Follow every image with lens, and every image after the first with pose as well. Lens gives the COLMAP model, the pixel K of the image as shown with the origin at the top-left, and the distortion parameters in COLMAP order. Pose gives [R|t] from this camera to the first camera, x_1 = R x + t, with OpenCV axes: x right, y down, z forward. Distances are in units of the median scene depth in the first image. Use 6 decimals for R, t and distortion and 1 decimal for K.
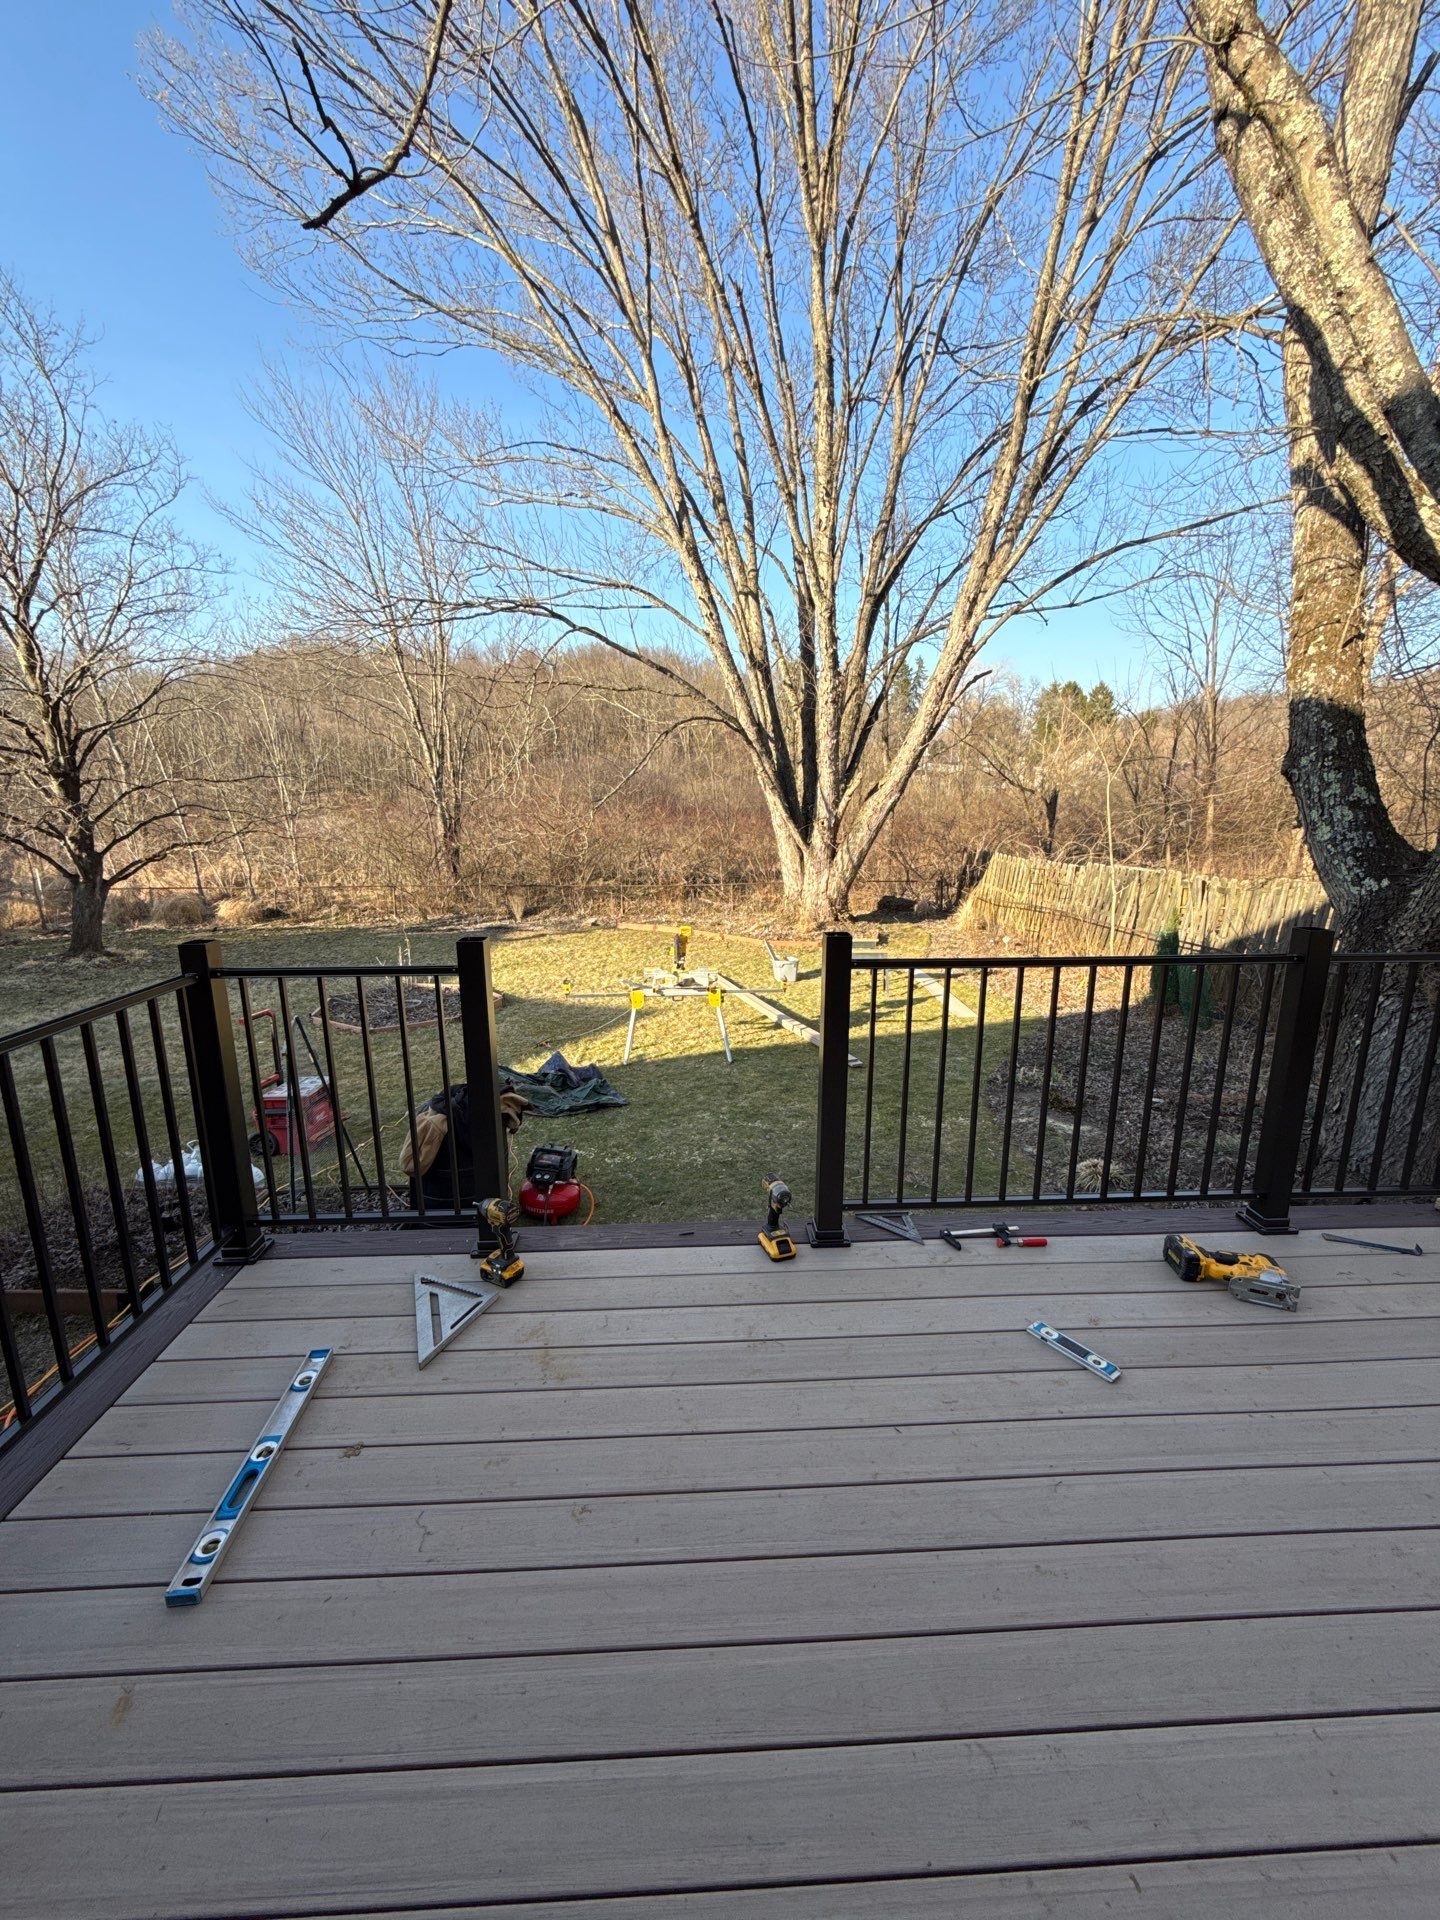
lens RADIAL K [[764.5, 0, 722.3], [0, 764.5, 965.4], [0, 0, 1]] dist [-0.005031, -0.000858]
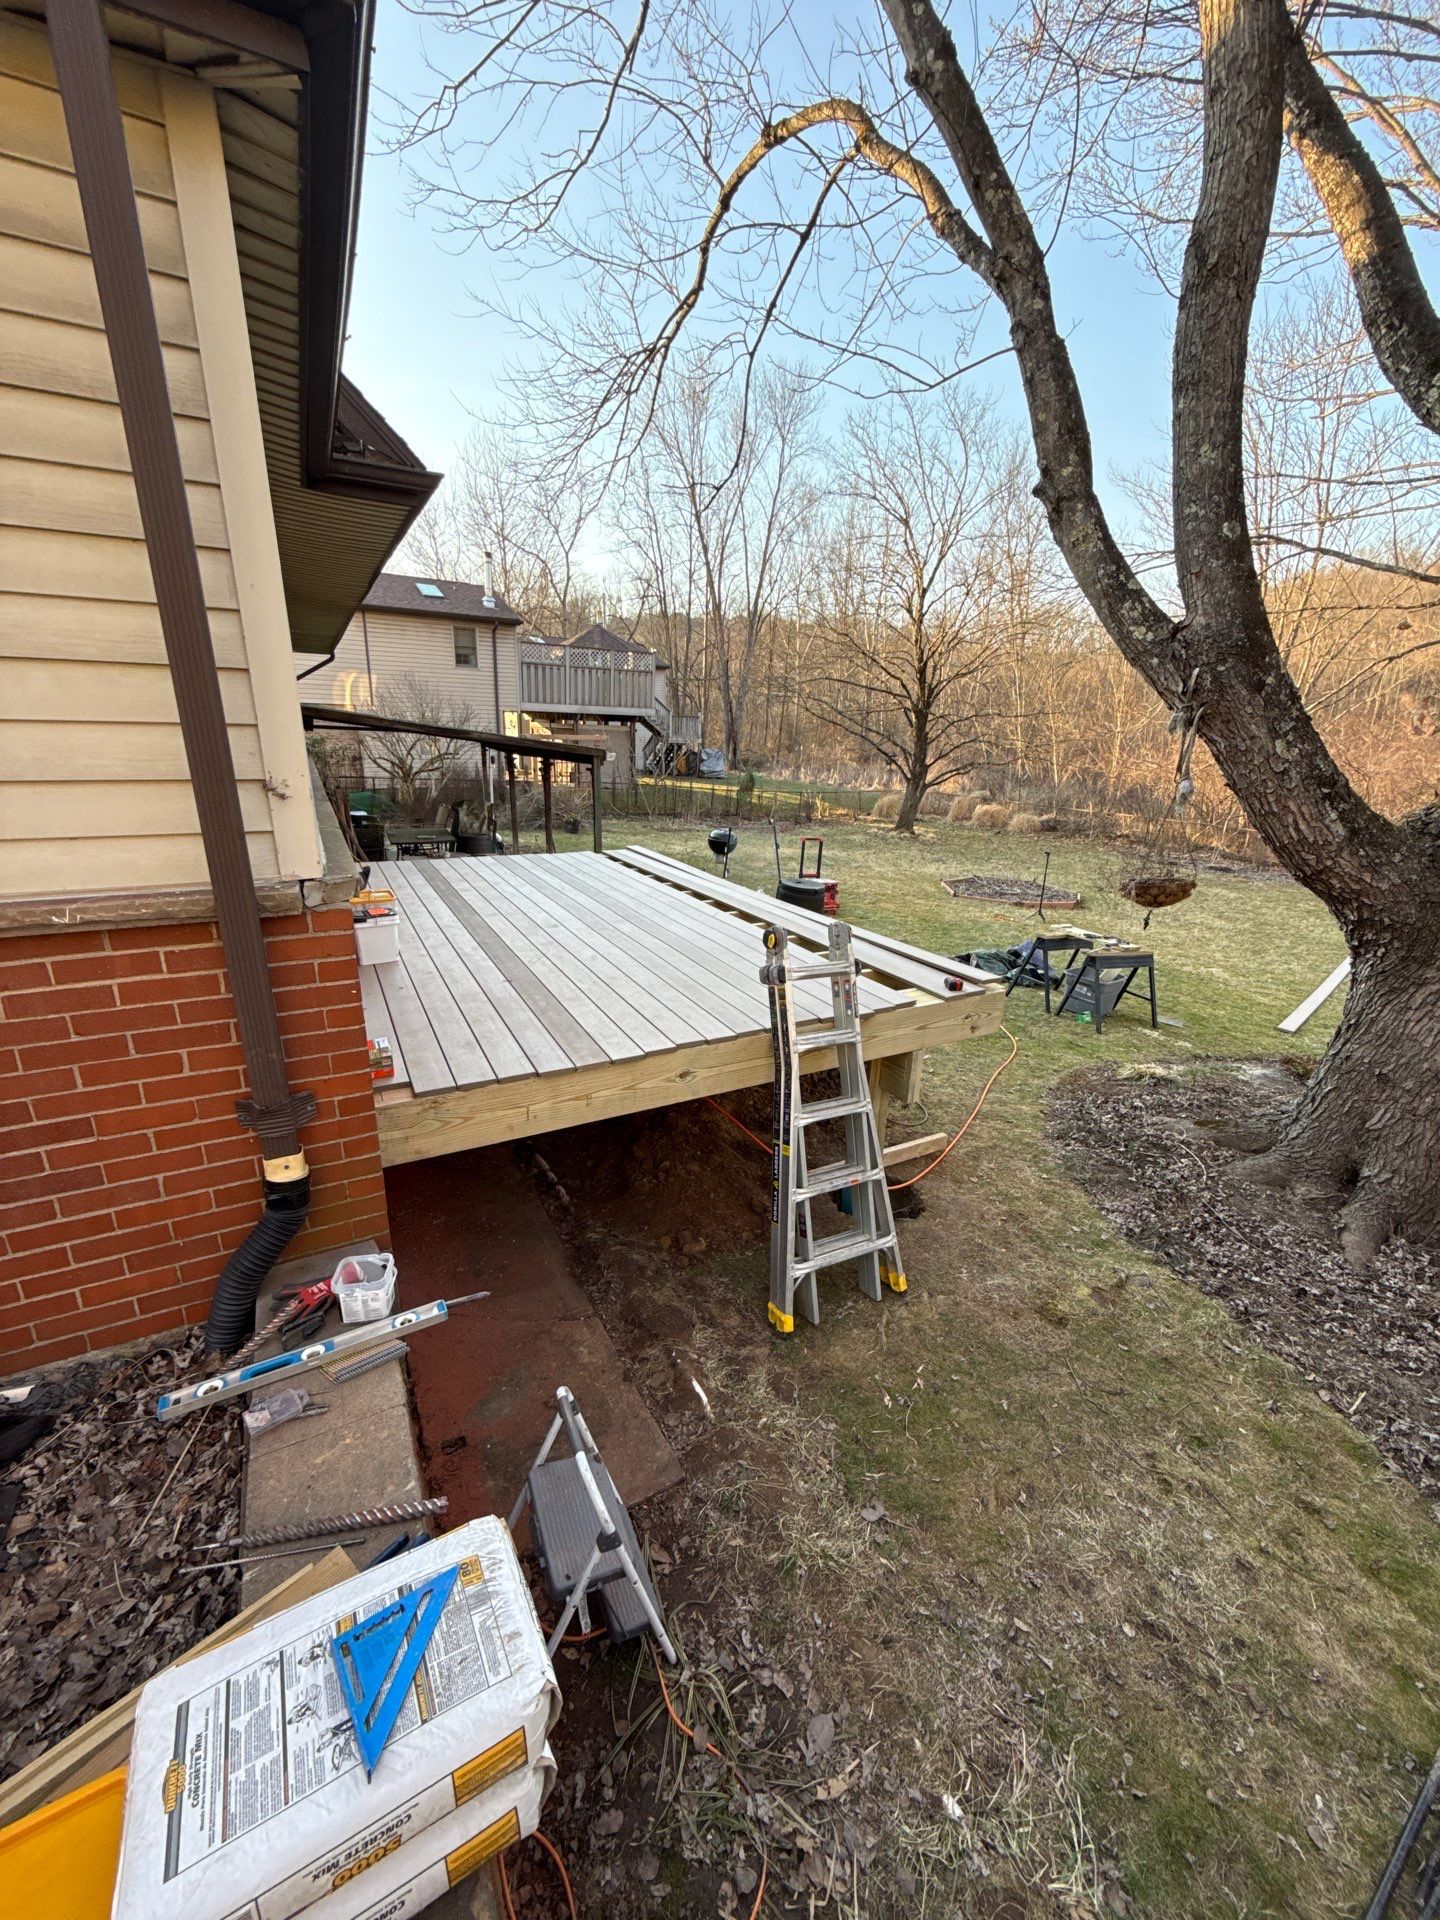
lens RADIAL K [[760.8, 0, 716.2], [0, 760.8, 965.3], [0, 0, 1]] dist [0.002394, -0.000310]
pose [[0.428998, 0.282727, -0.857920, 0.441673], [-0.221057, 0.953737, 0.203765, 0.015566], [0.875839, 0.102234, 0.471650, -0.028923]]
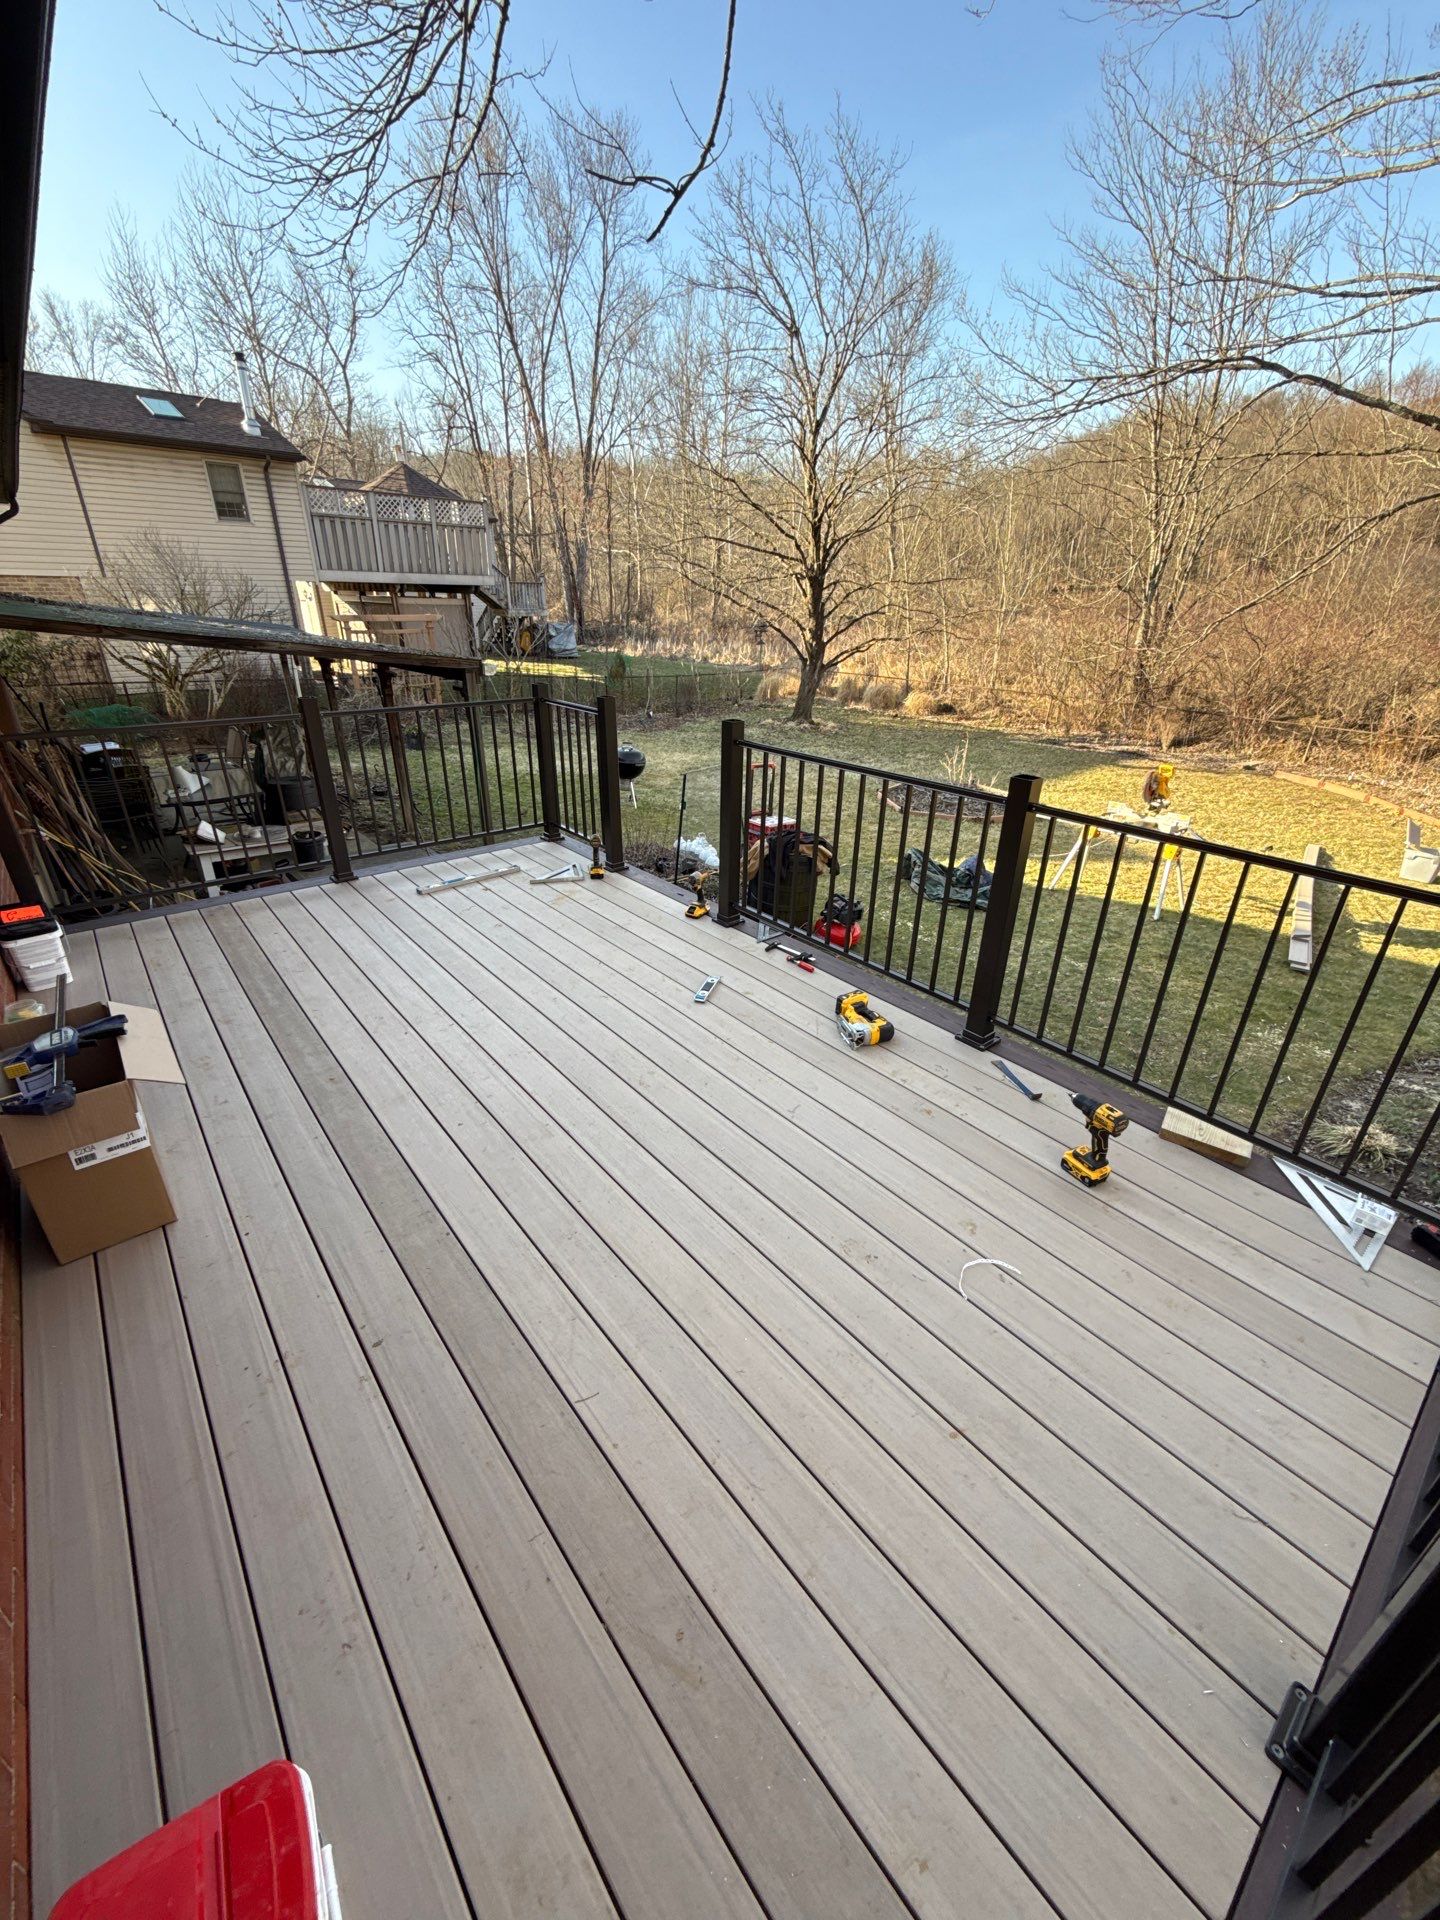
lens RADIAL K [[760.0, 0, 714.8], [0, 760.0, 965.1], [0, 0, 1]] dist [0.000821, -0.000161]
pose [[0.602713, 0.362122, -0.711059, 0.226759], [-0.186750, 0.930363, 0.315513, -0.009336], [0.775798, -0.057373, 0.628368, -0.003621]]
